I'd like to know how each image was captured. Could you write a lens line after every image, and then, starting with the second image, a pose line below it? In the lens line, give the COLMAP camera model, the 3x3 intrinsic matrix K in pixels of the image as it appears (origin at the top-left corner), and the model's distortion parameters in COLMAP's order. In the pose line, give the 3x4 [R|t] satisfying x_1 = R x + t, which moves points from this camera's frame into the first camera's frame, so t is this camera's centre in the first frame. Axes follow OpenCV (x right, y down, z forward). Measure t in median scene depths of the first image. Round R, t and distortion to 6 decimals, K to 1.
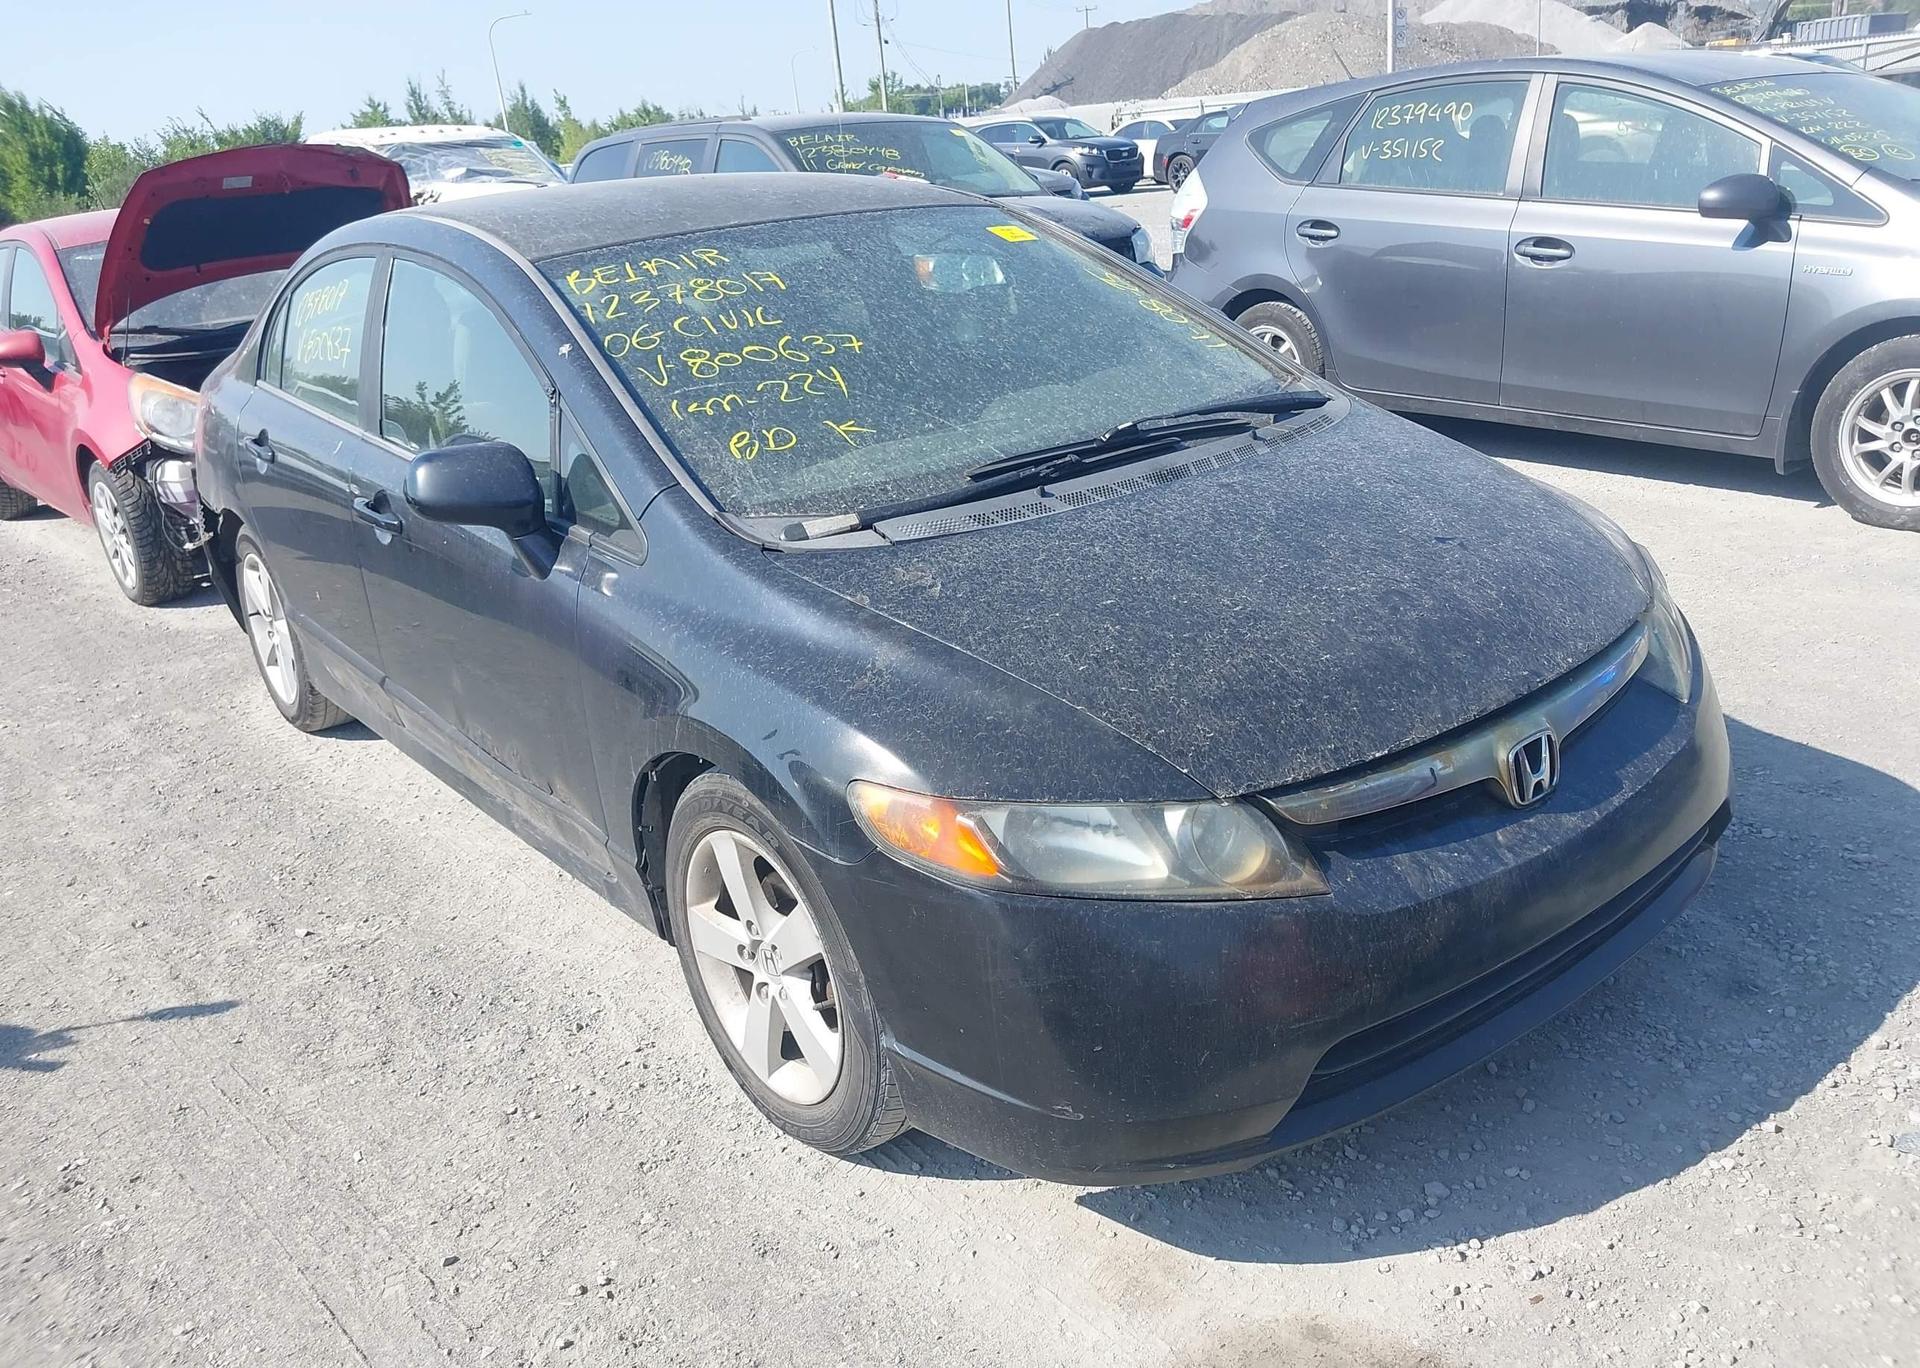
lens RADIAL K [[1658.0, 0, 1042.2], [0, 1658.0, 698.7], [0, 0, 1]] dist [0.008383, -0.004744]
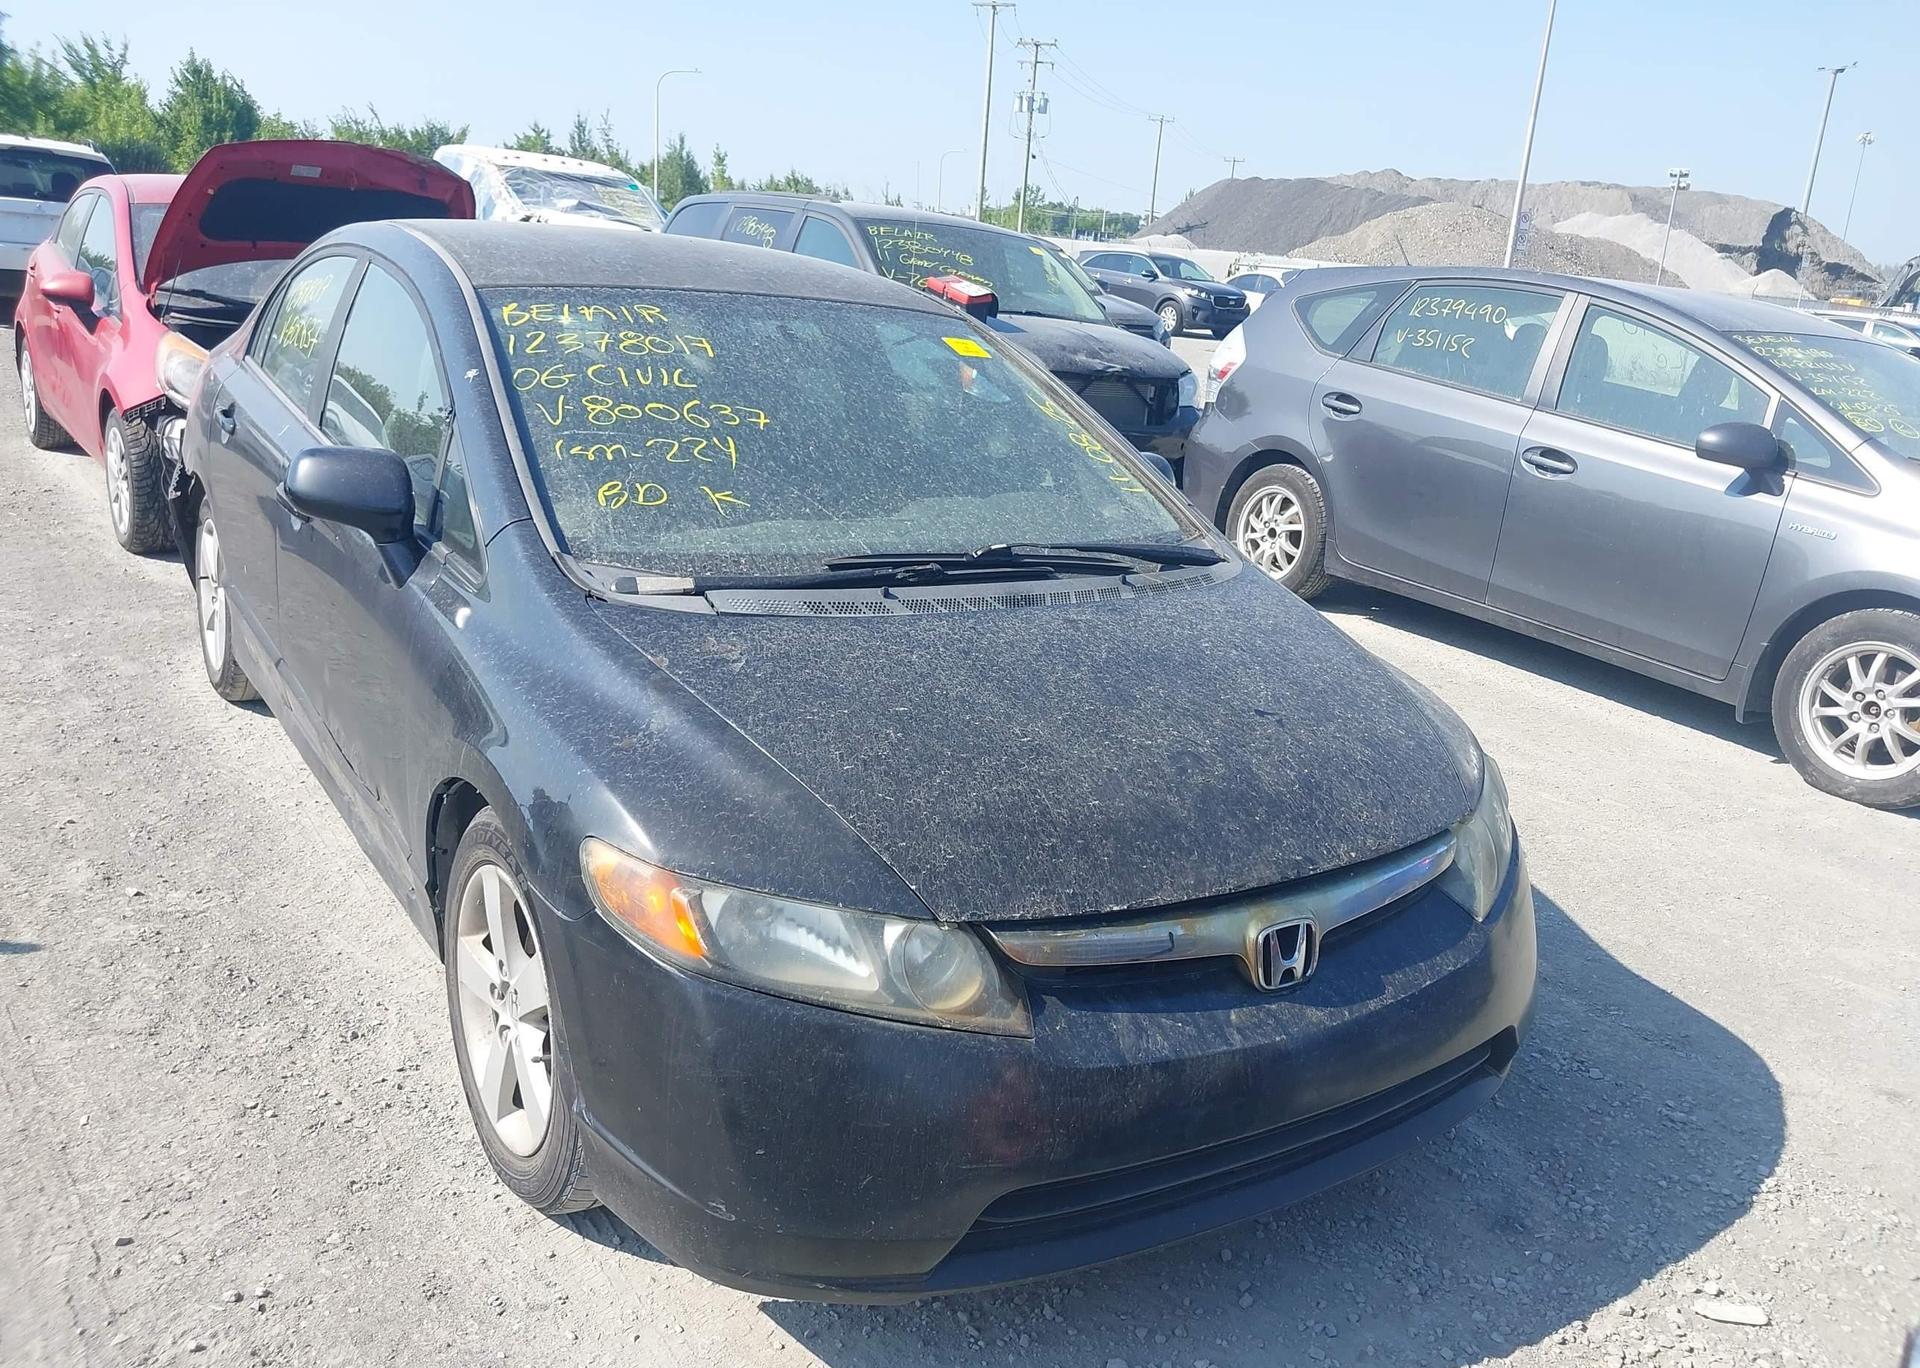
lens RADIAL K [[1658.0, 0, 1028.1], [0, 1658.0, 686.3], [0, 0, 1]] dist [0.008383, -0.004744]
pose [[0.982150, 0.184669, -0.035773, 0.118565], [-0.186834, 0.979770, -0.071722, -0.011705], [0.021805, 0.077126, 0.996783, 0.000660]]
